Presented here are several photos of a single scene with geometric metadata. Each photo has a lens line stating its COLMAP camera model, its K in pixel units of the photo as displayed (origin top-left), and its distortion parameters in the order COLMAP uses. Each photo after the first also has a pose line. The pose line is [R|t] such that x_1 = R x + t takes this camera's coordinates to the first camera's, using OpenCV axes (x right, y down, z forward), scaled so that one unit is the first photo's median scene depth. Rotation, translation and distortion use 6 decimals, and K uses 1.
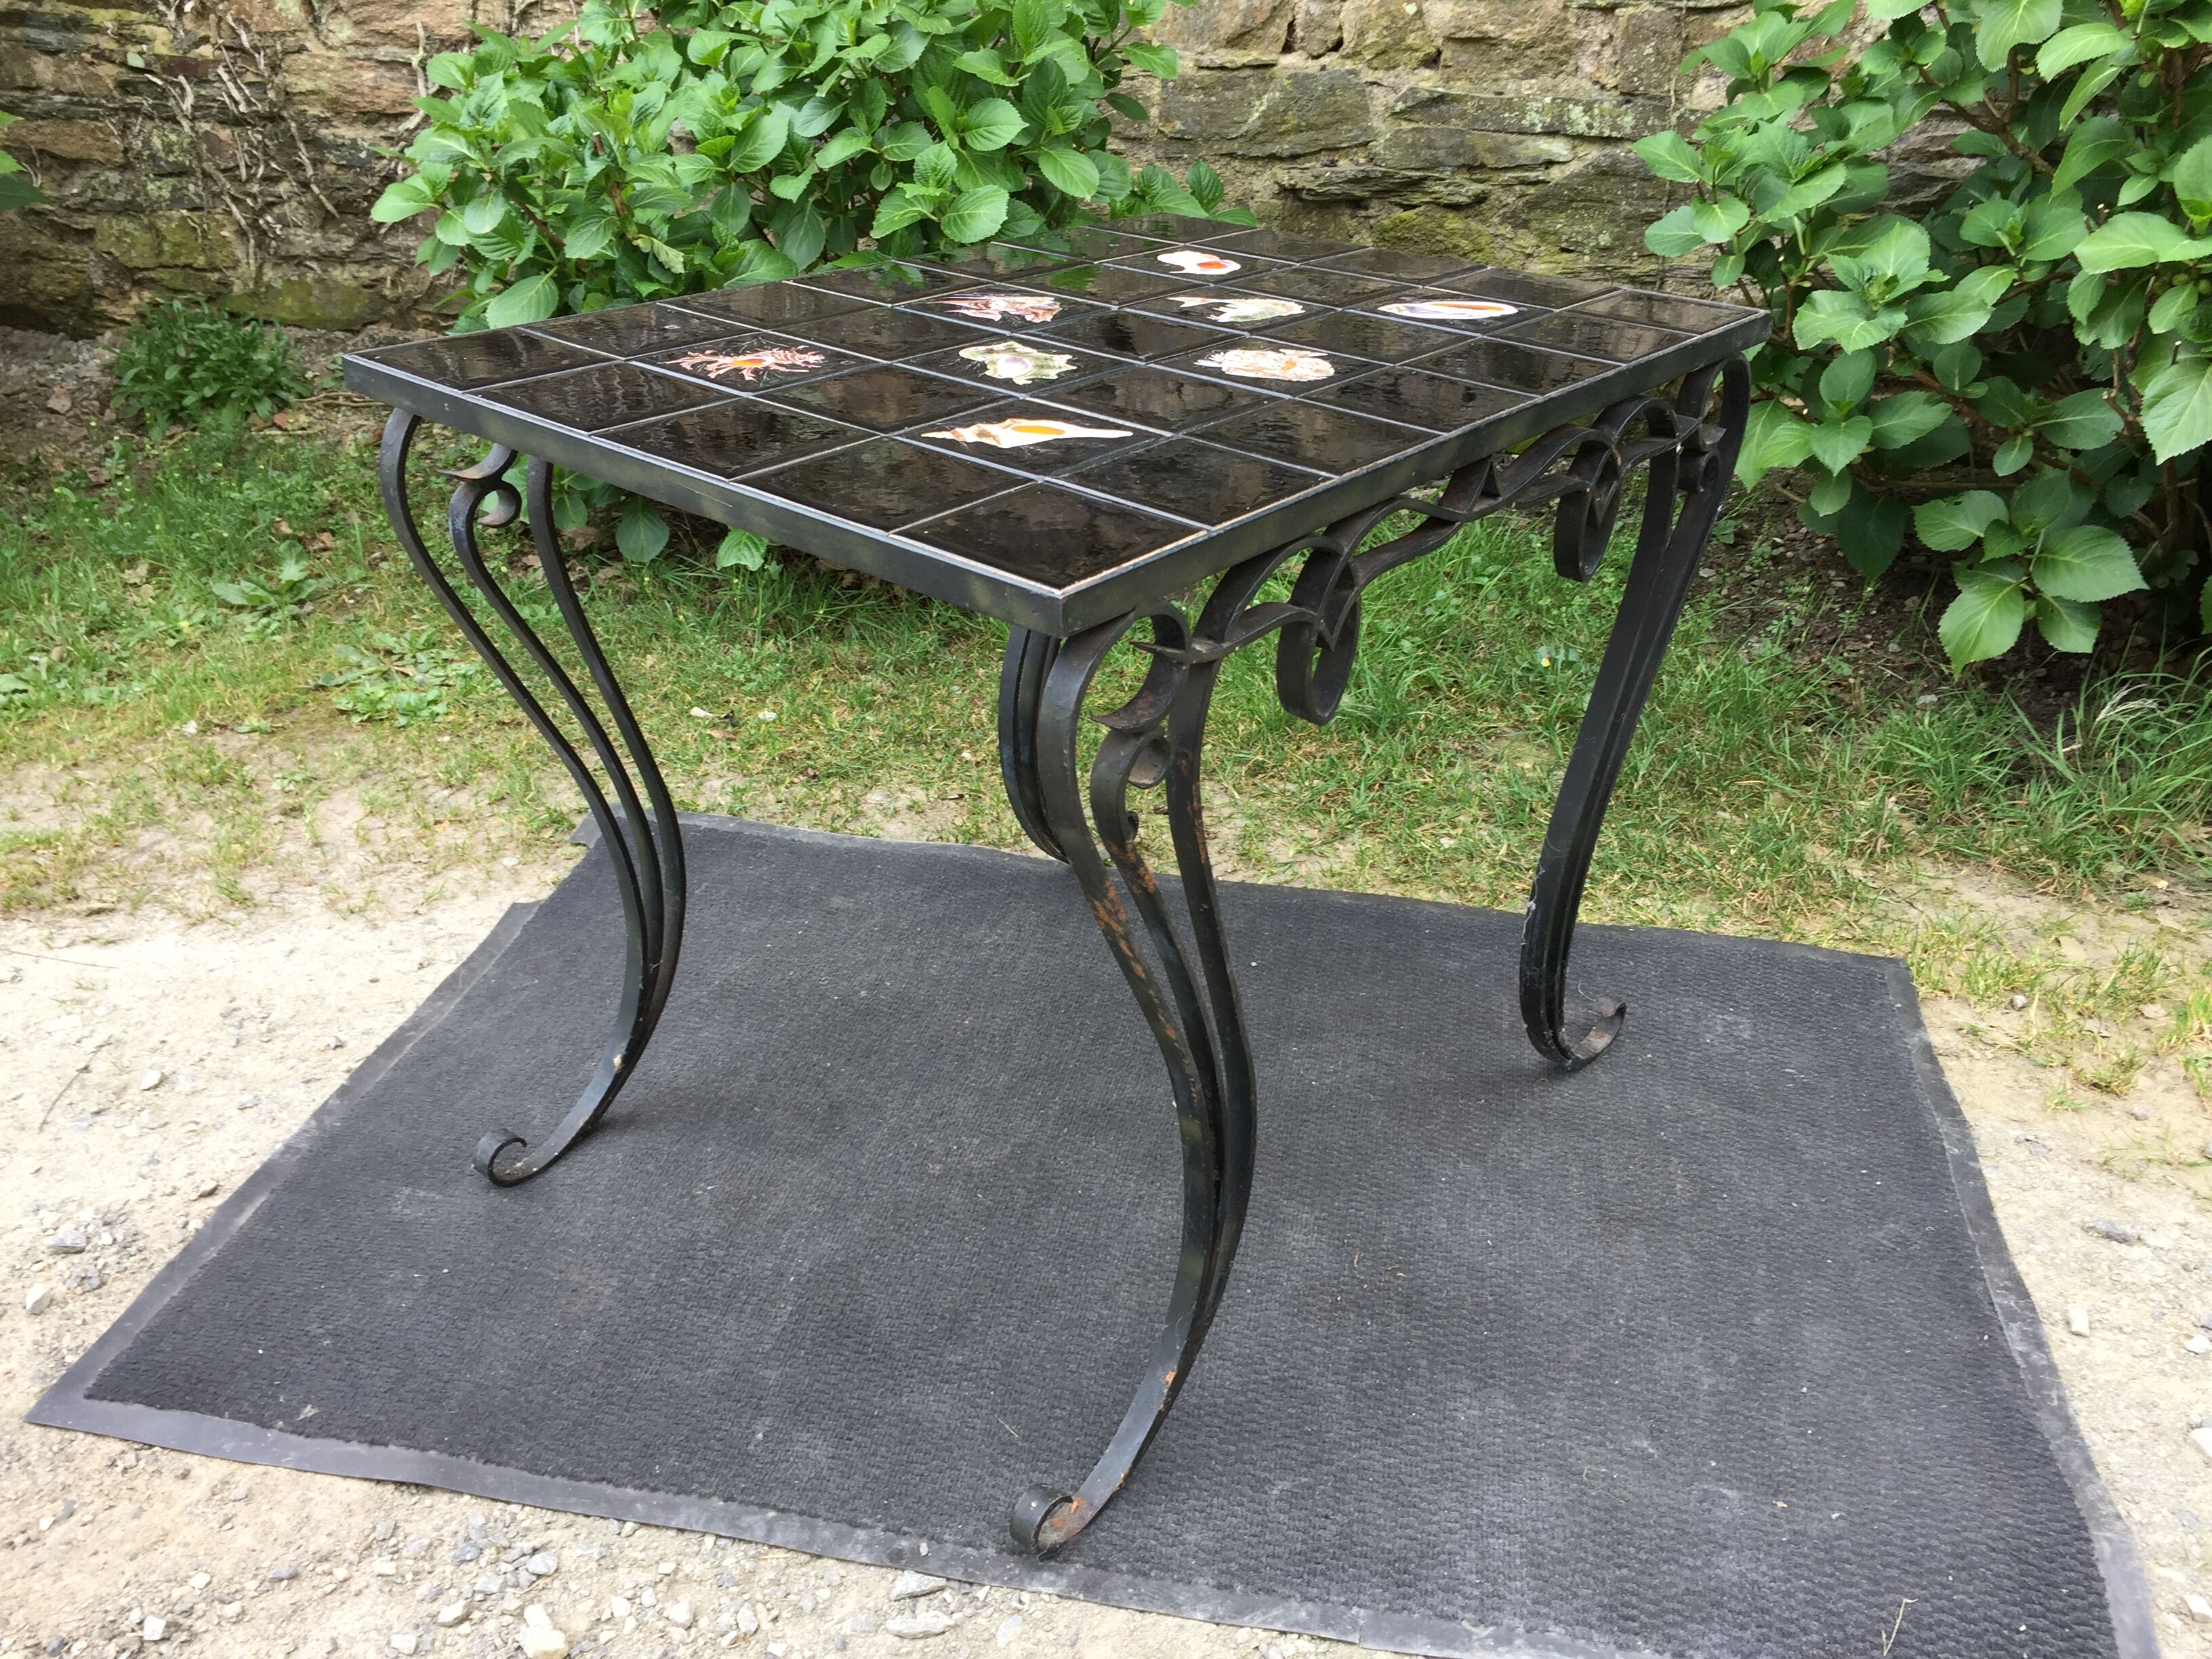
lens RADIAL K [[1857.1, 0, 1106.1], [0, 1857.1, 846.8], [0, 0, 1]] dist [0.082737, -0.112771]
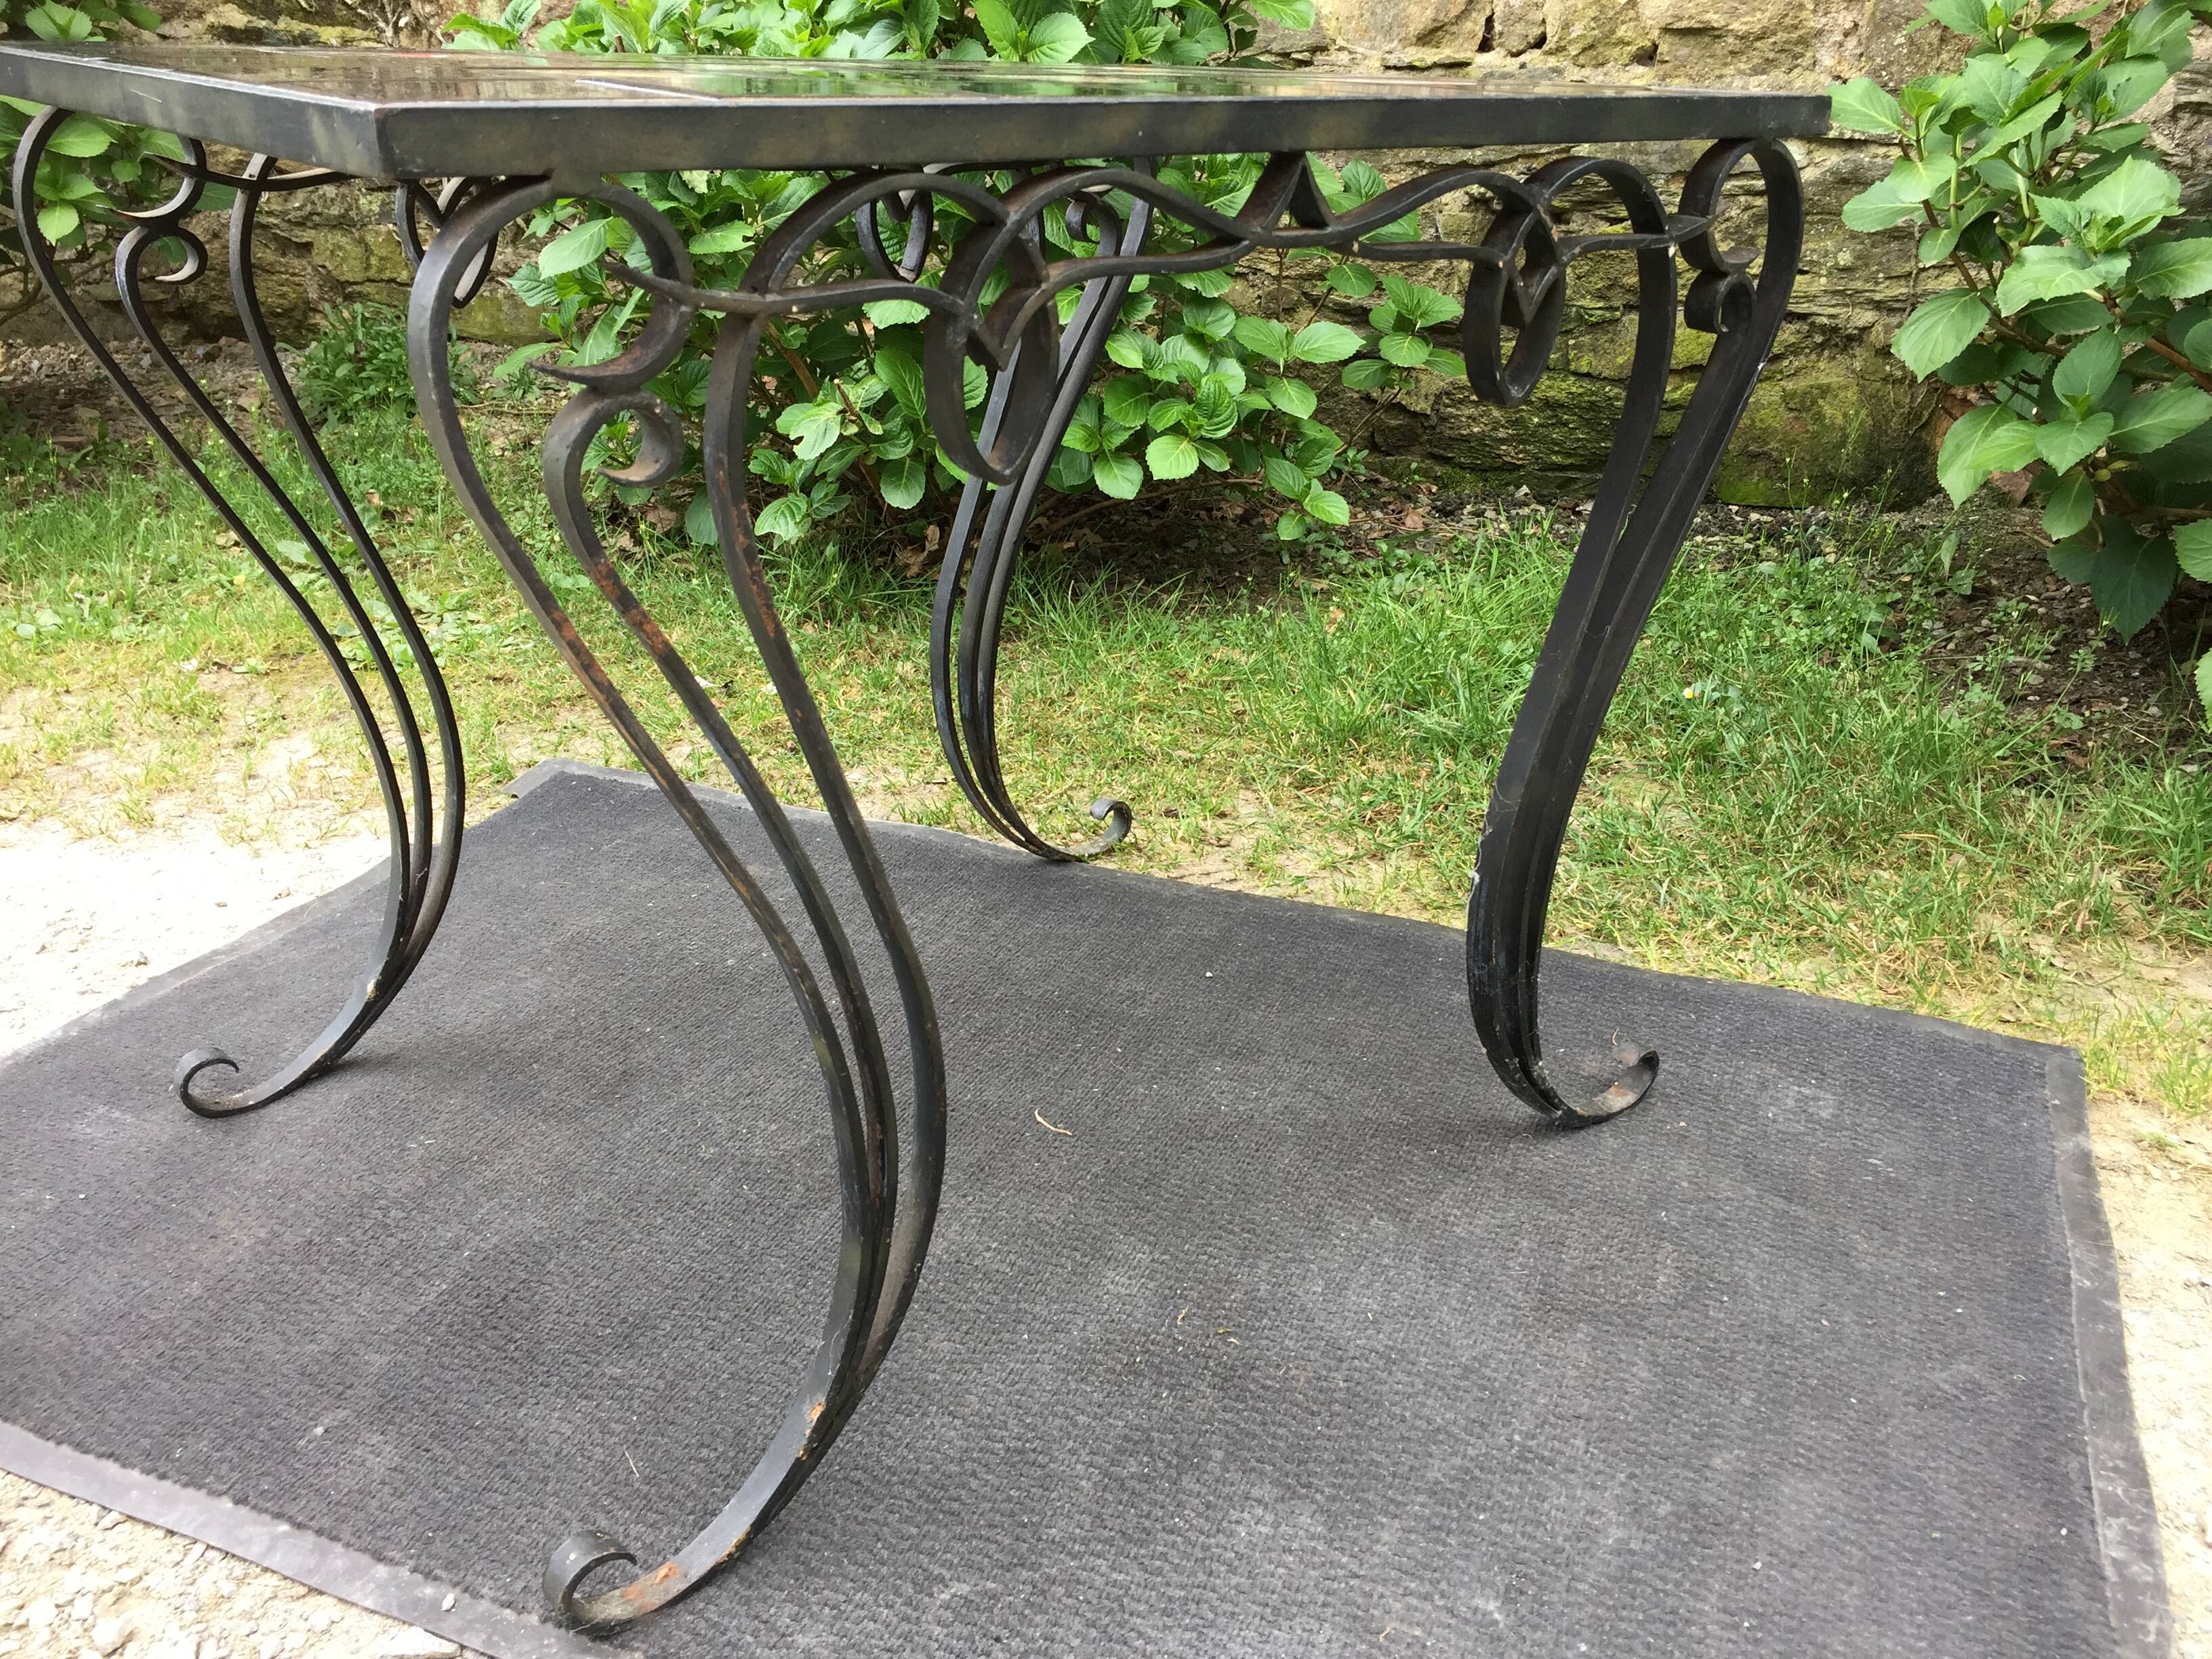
lens RADIAL K [[1872.6, 0, 1105.1], [0, 1872.6, 829.7], [0, 0, 1]] dist [0.085308, -0.112529]
pose [[0.981669, 0.073514, -0.175845, 0.148862], [-0.089975, 0.992089, -0.087540, 0.065091], [0.168018, 0.101757, 0.980518, 0.157910]]
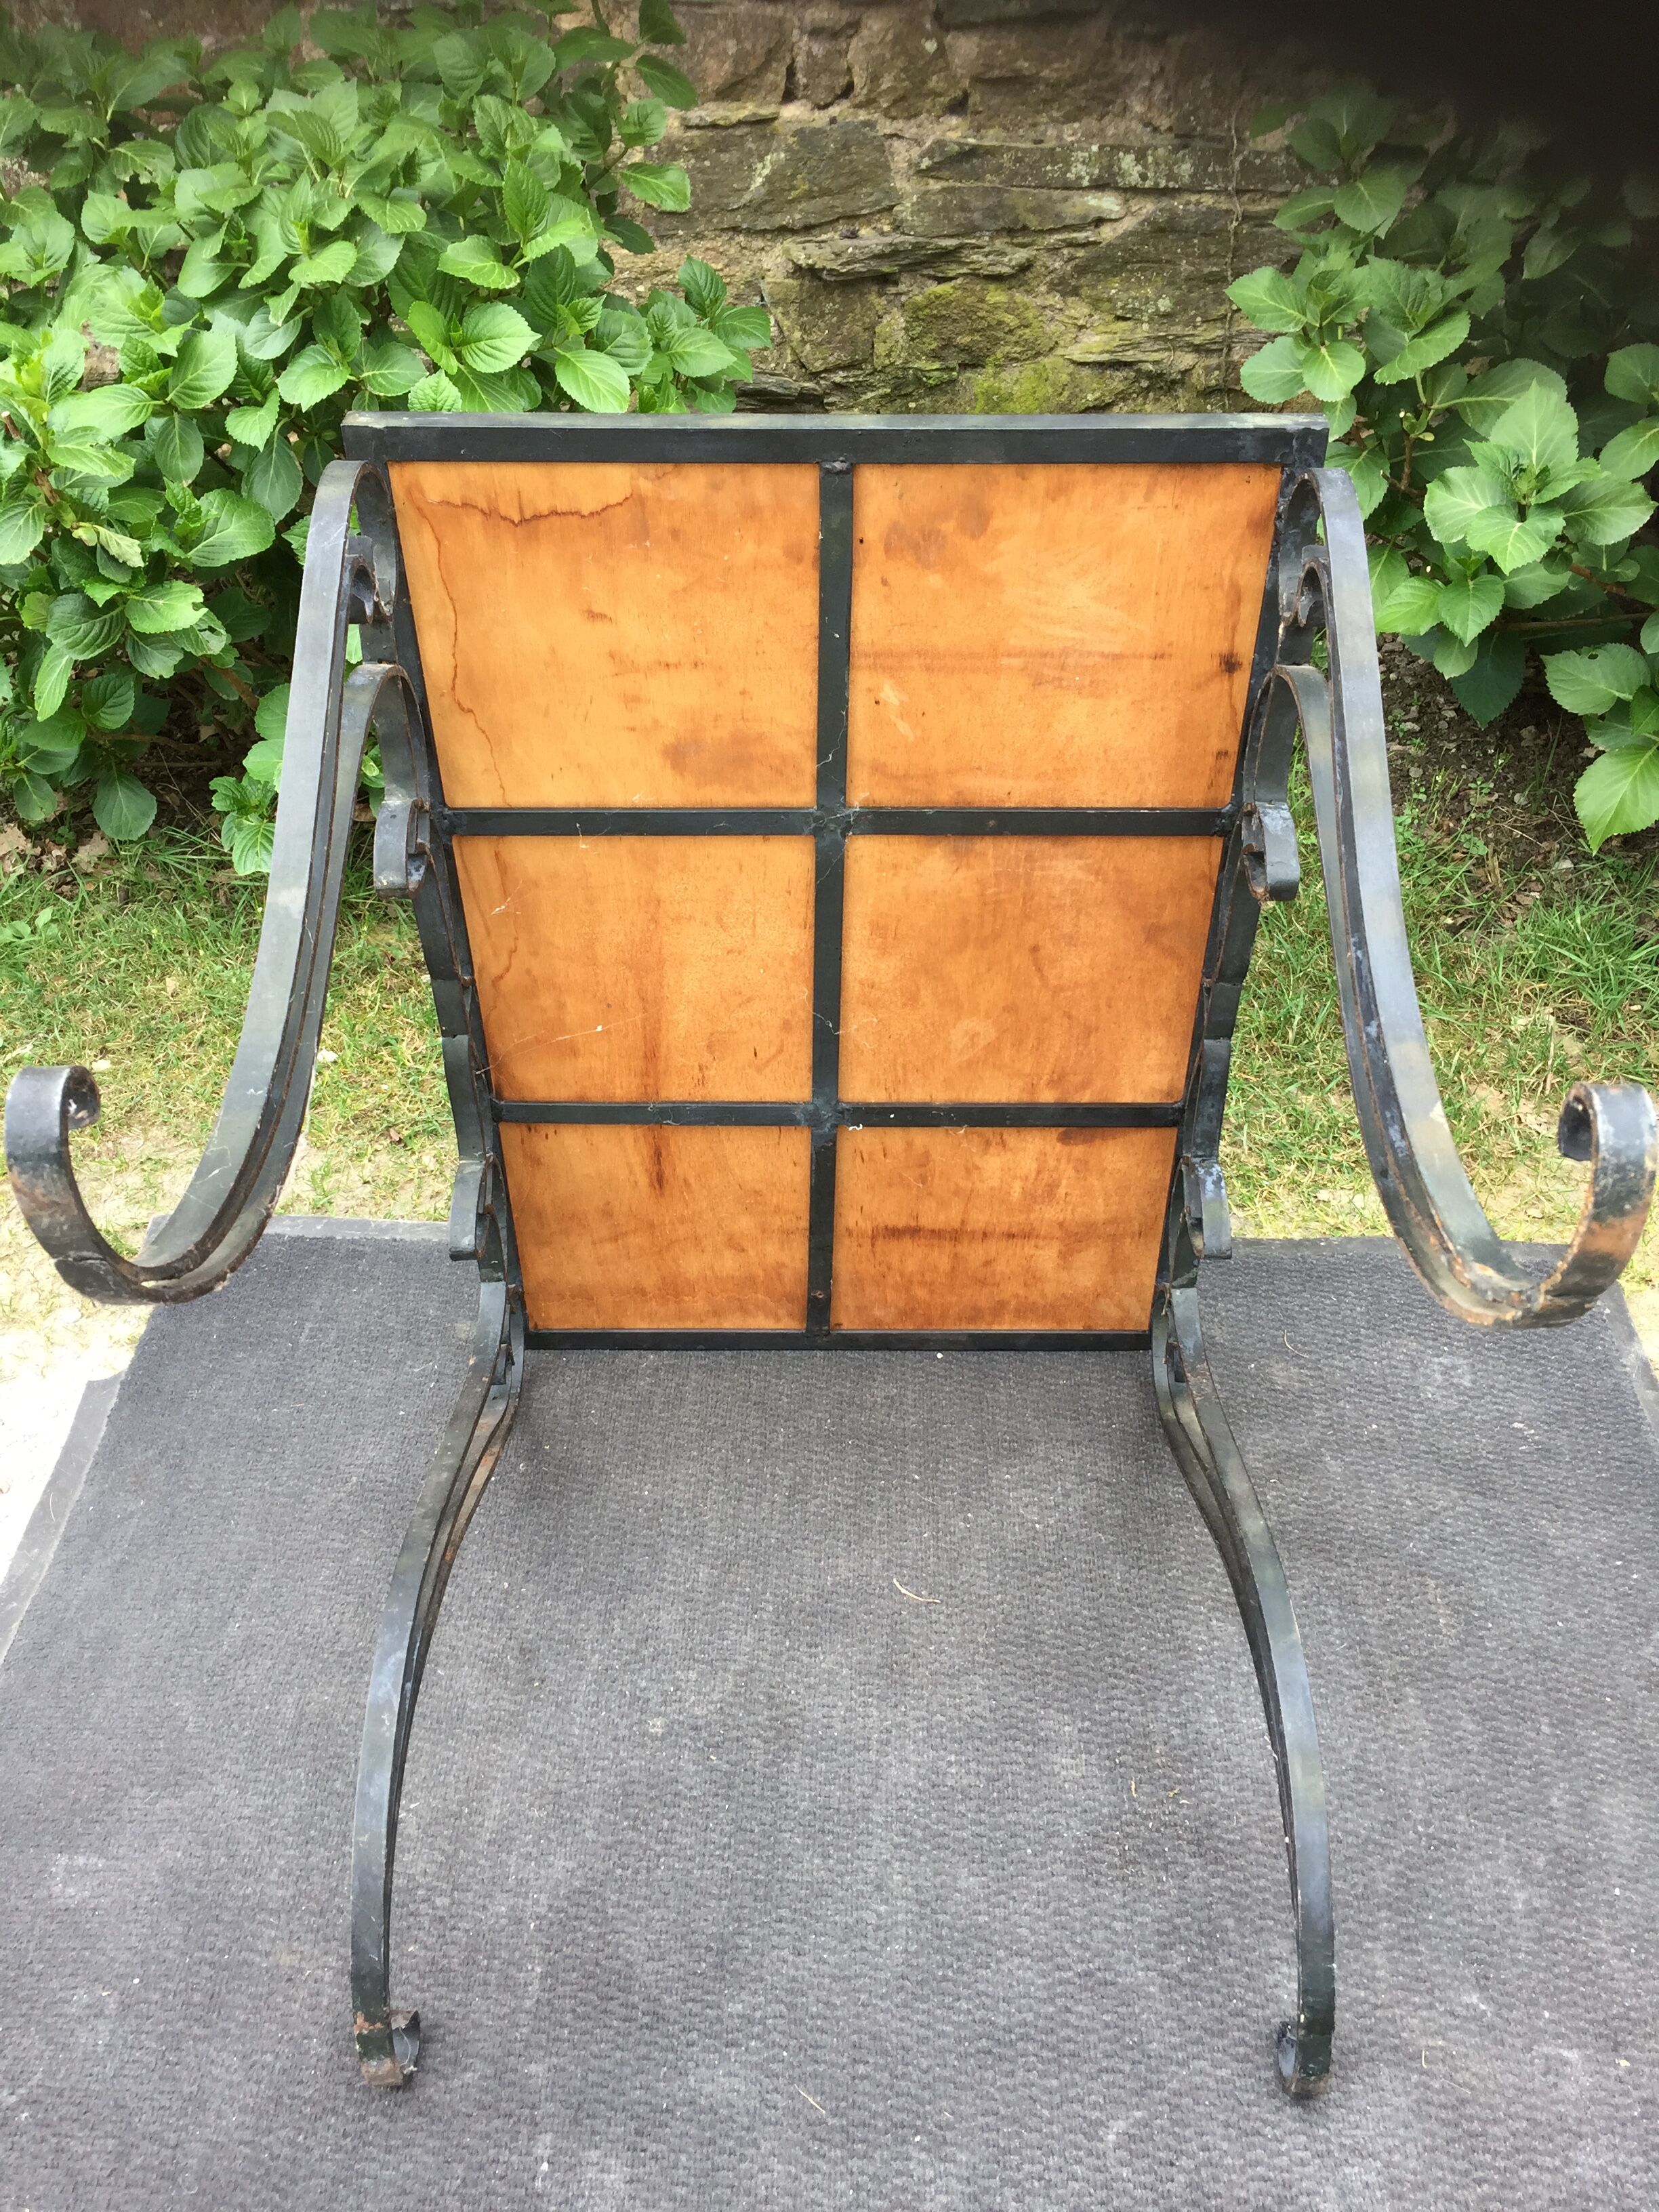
lens RADIAL K [[1862.5, 0, 822.0], [0, 1862.5, 1125.3], [0, 0, 1]] dist [0.084485, -0.112069]
pose [[0.986600, -0.126849, 0.102615, -0.049437], [0.104064, 0.973628, 0.203026, -0.205693], [-0.125662, -0.189627, 0.973782, 0.113181]]
